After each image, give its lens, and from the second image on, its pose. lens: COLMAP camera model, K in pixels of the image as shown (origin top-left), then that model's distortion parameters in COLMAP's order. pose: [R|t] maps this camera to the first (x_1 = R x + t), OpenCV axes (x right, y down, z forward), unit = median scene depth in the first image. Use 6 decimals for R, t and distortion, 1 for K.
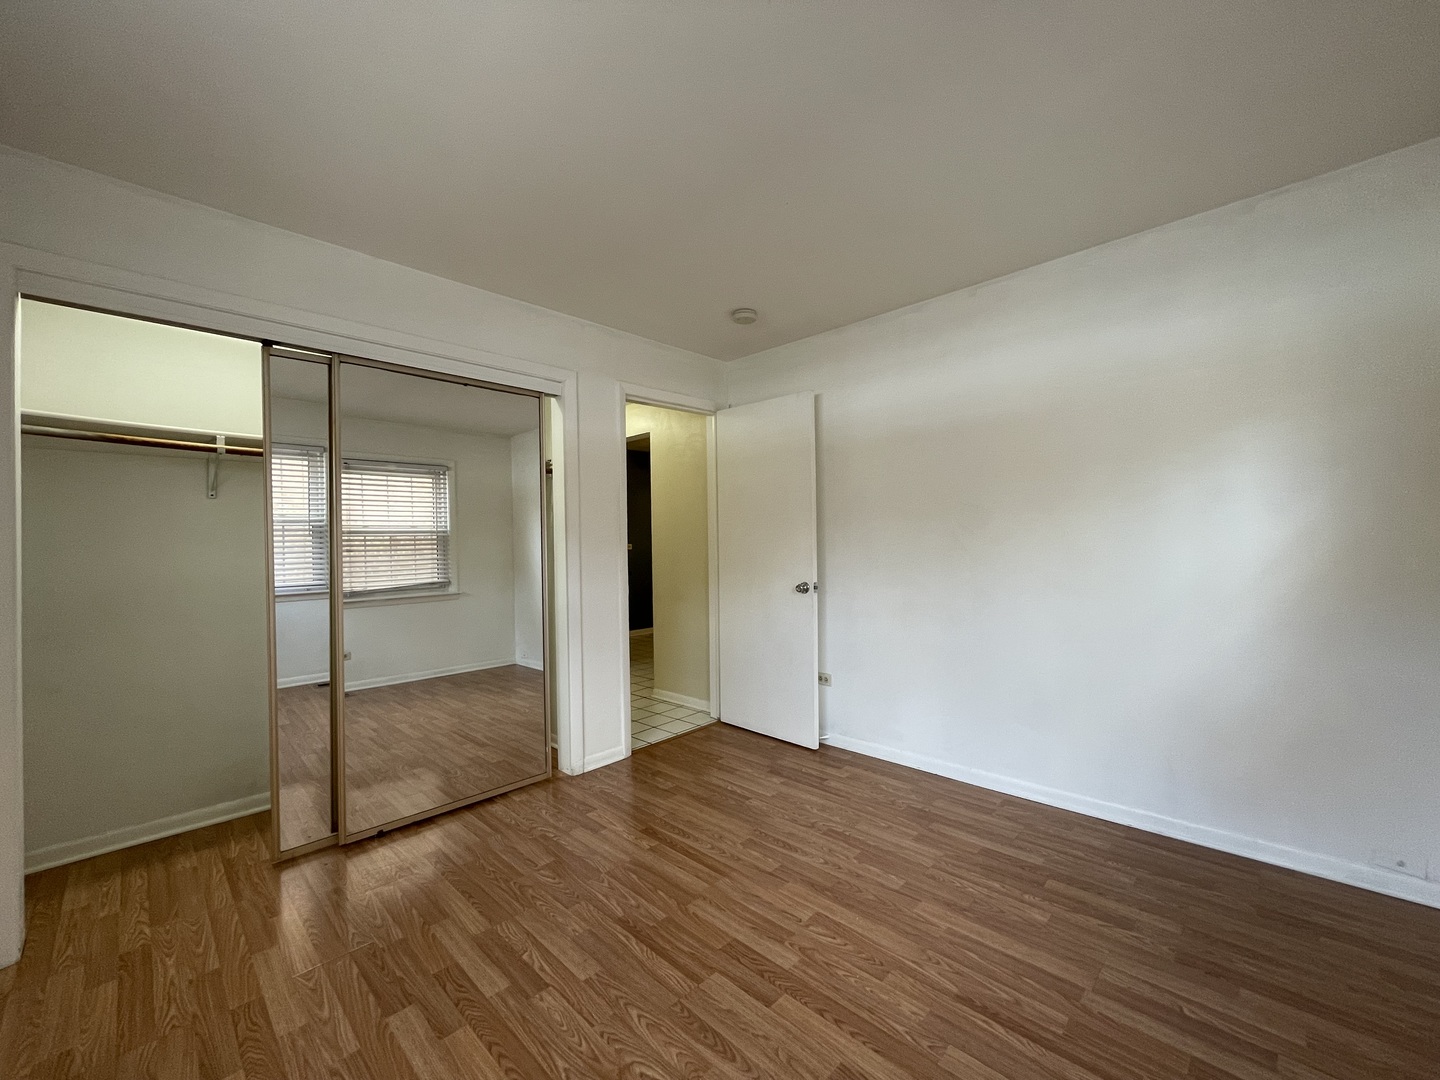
lens RADIAL K [[582.5, 0, 719.0], [0, 582.5, 548.0], [0, 0, 1]] dist [-0.007995, -0.000232]
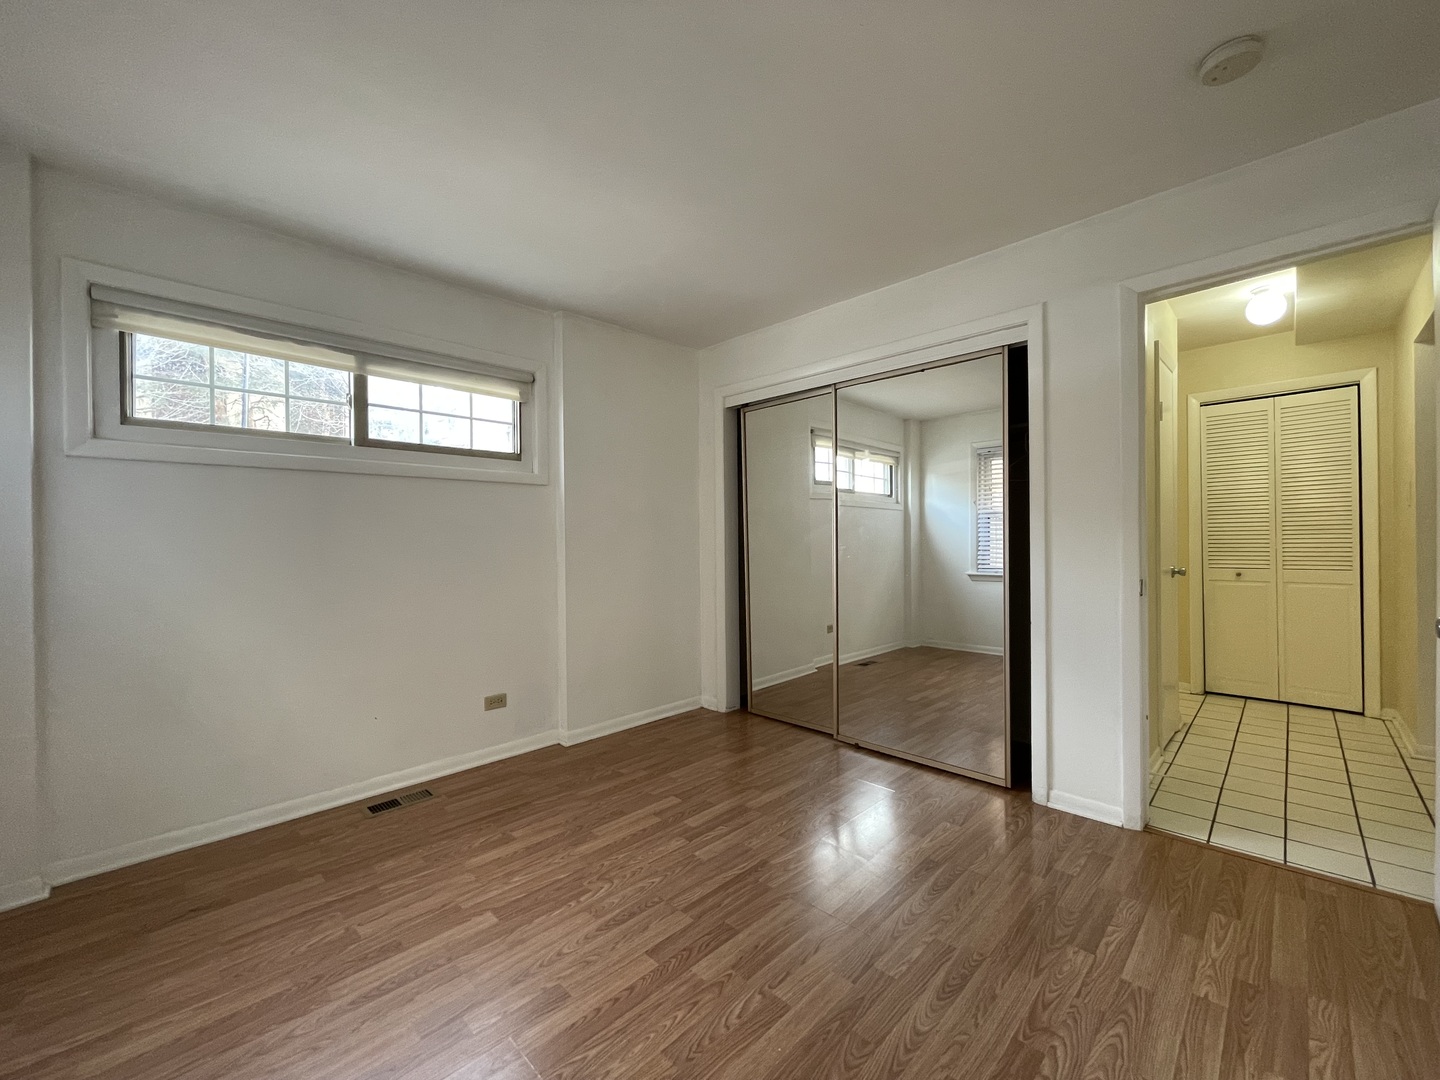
lens RADIAL K [[582.5, 0, 719.2], [0, 582.5, 532.5], [0, 0, 1]] dist [-0.007995, -0.000232]
pose [[-0.007050, 0.017913, -0.999815, 1.036463], [0.001815, 0.999838, 0.017901, -0.006261], [0.999973, -0.001689, -0.007082, 1.035186]]
